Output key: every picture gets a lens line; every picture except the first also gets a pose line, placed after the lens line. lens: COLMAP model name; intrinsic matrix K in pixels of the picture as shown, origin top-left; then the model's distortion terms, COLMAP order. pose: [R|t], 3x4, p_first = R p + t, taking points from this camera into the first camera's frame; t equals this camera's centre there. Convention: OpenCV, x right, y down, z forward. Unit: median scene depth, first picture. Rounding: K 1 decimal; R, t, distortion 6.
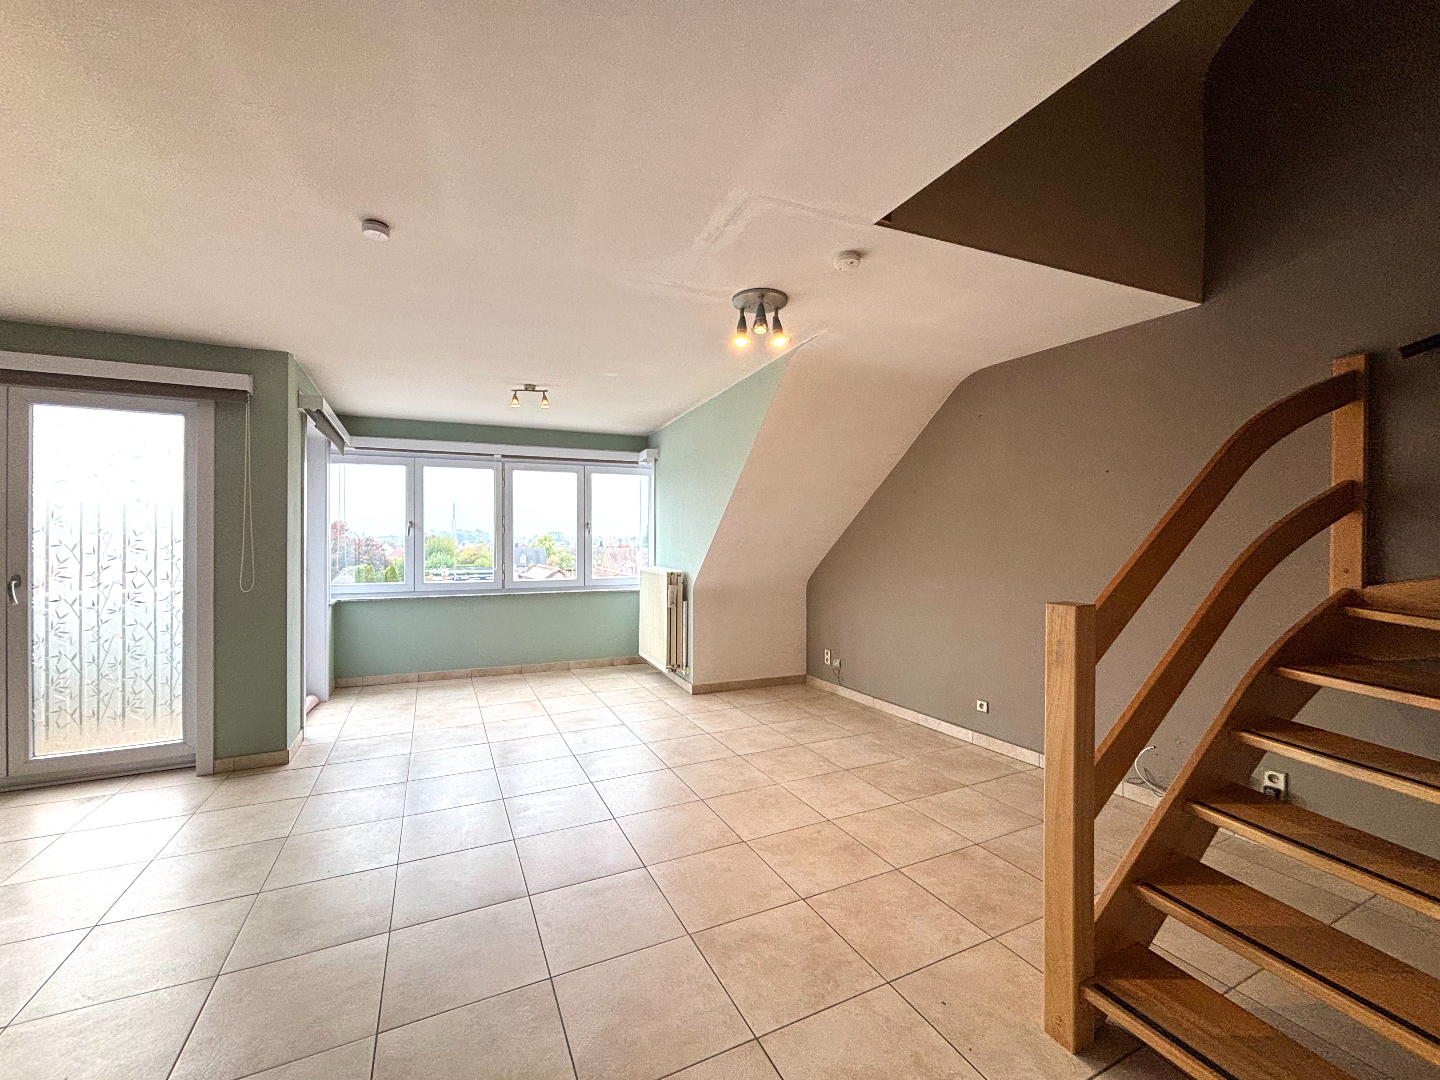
lens RADIAL K [[585.4, 0, 720.0], [0, 585.4, 540.0], [0, 0, 1]] dist [0.002795, -0.000141]
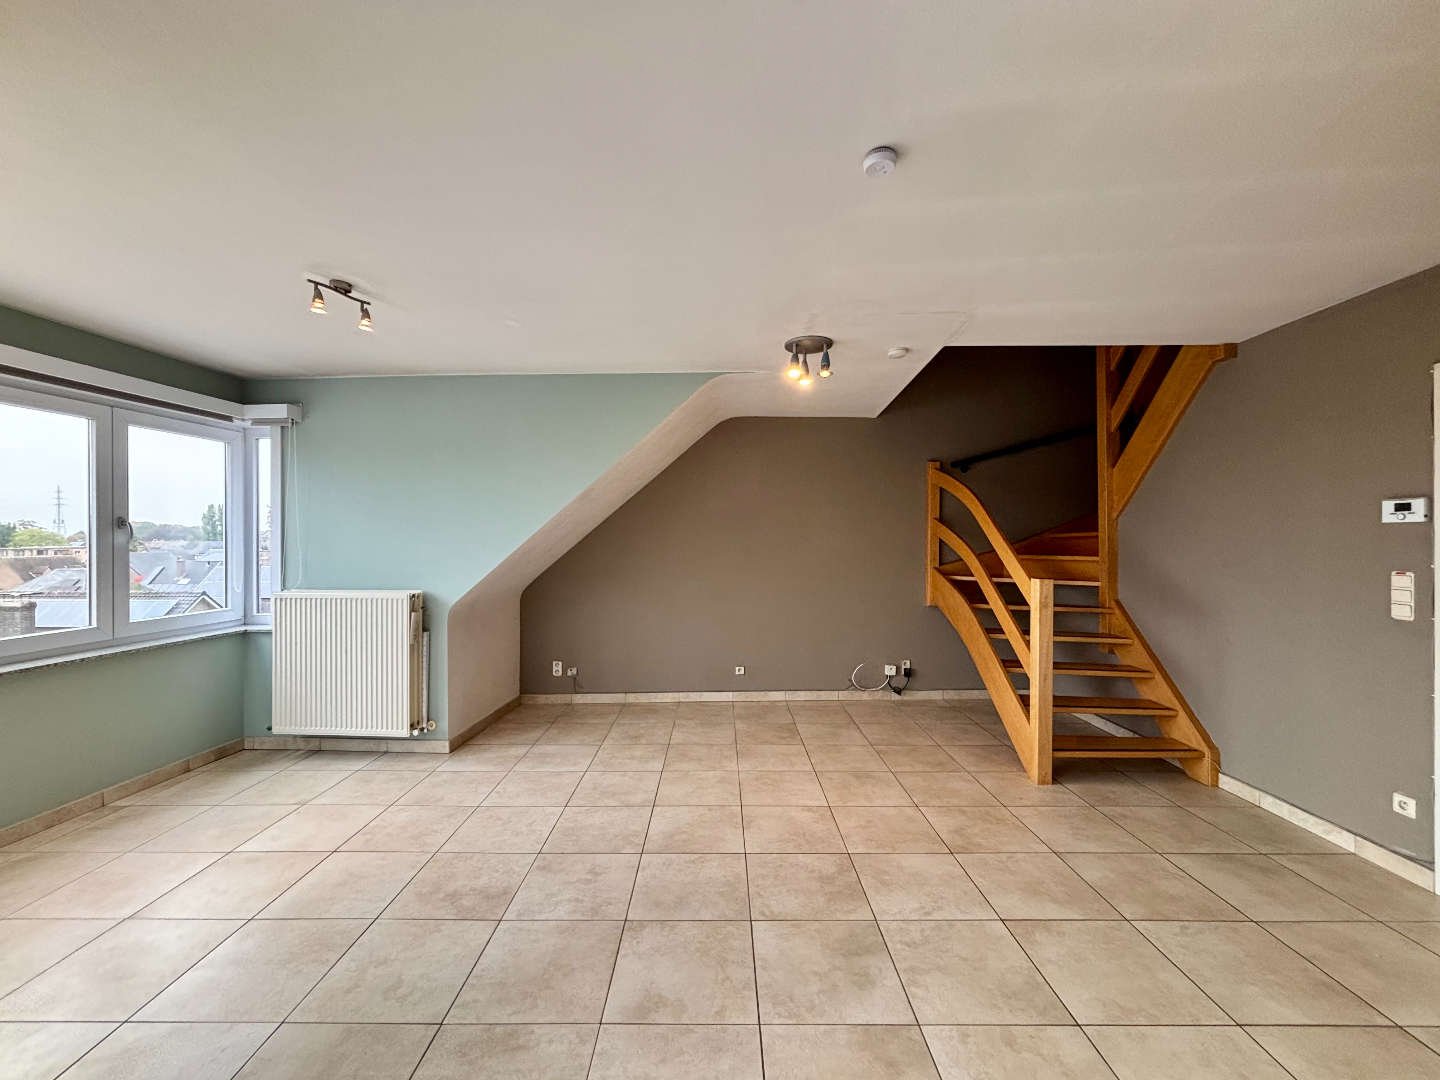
lens RADIAL K [[585.4, 0, 720.0], [0, 585.4, 540.0], [0, 0, 1]] dist [0.002795, -0.000141]
pose [[0.431936, -0.005998, 0.901884, -0.680849], [0.001830, 0.999982, 0.005774, -0.017356], [-0.901902, -0.000843, 0.431939, 0.421622]]
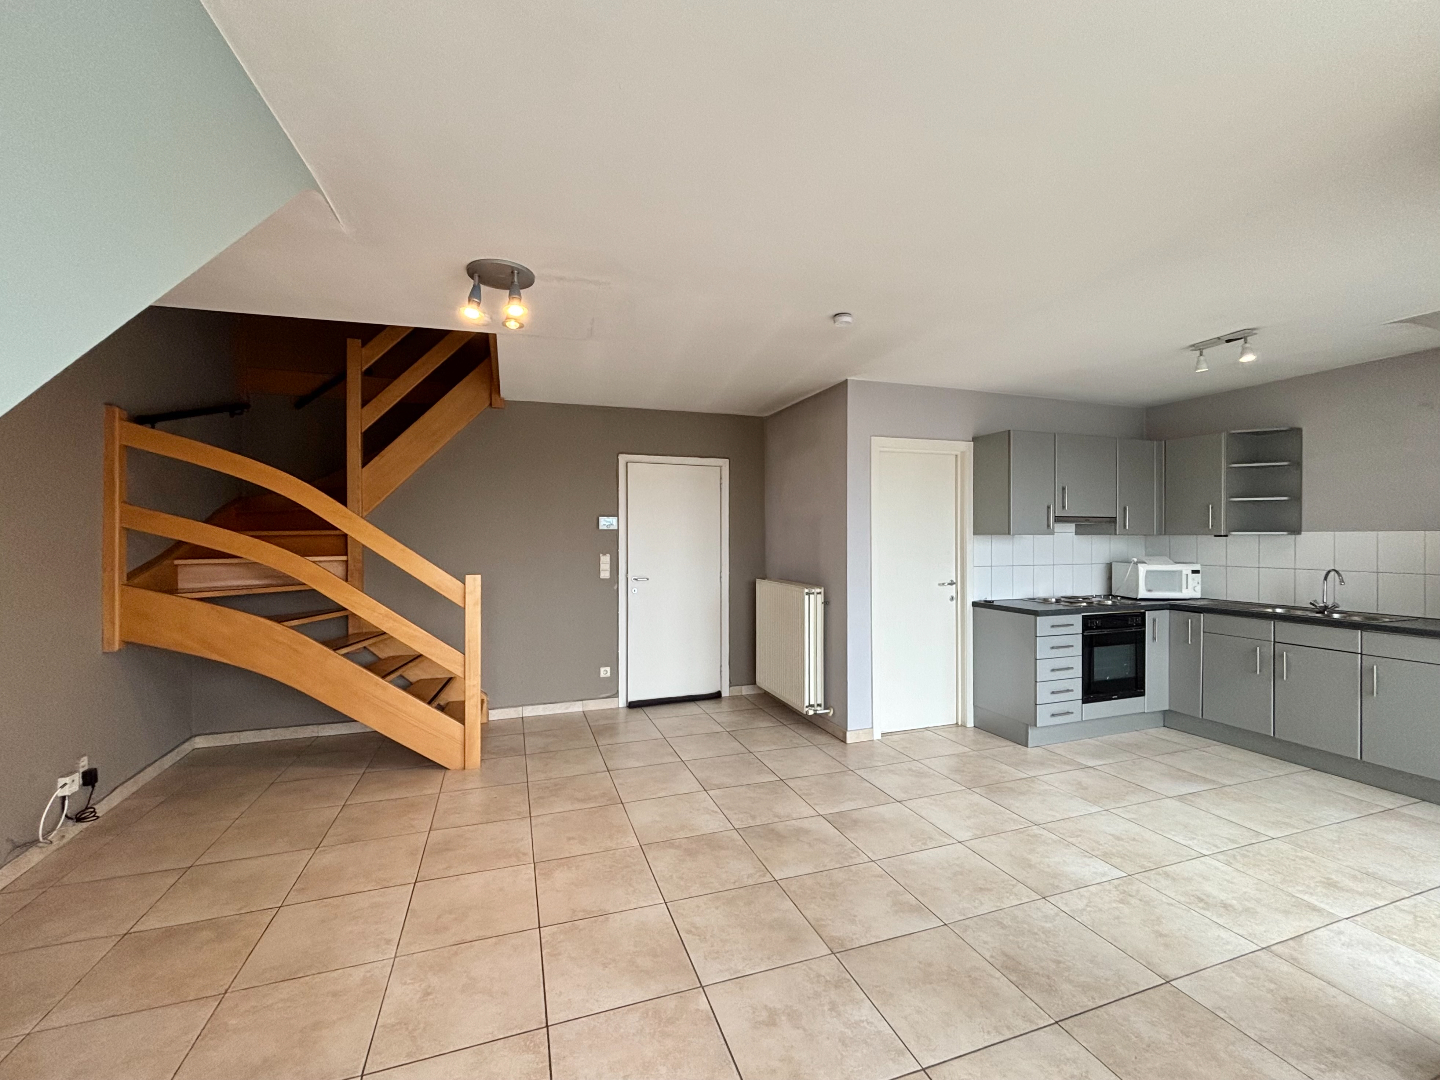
lens RADIAL K [[598.3, 0, 720.0], [0, 598.3, 540.0], [0, 0, 1]] dist [0.001149, 0.000339]
pose [[-0.993575, -0.002617, 0.113148, -0.227155], [-0.002348, 0.999994, 0.002512, -0.012120], [-0.113154, 0.002231, -0.993575, 1.186903]]
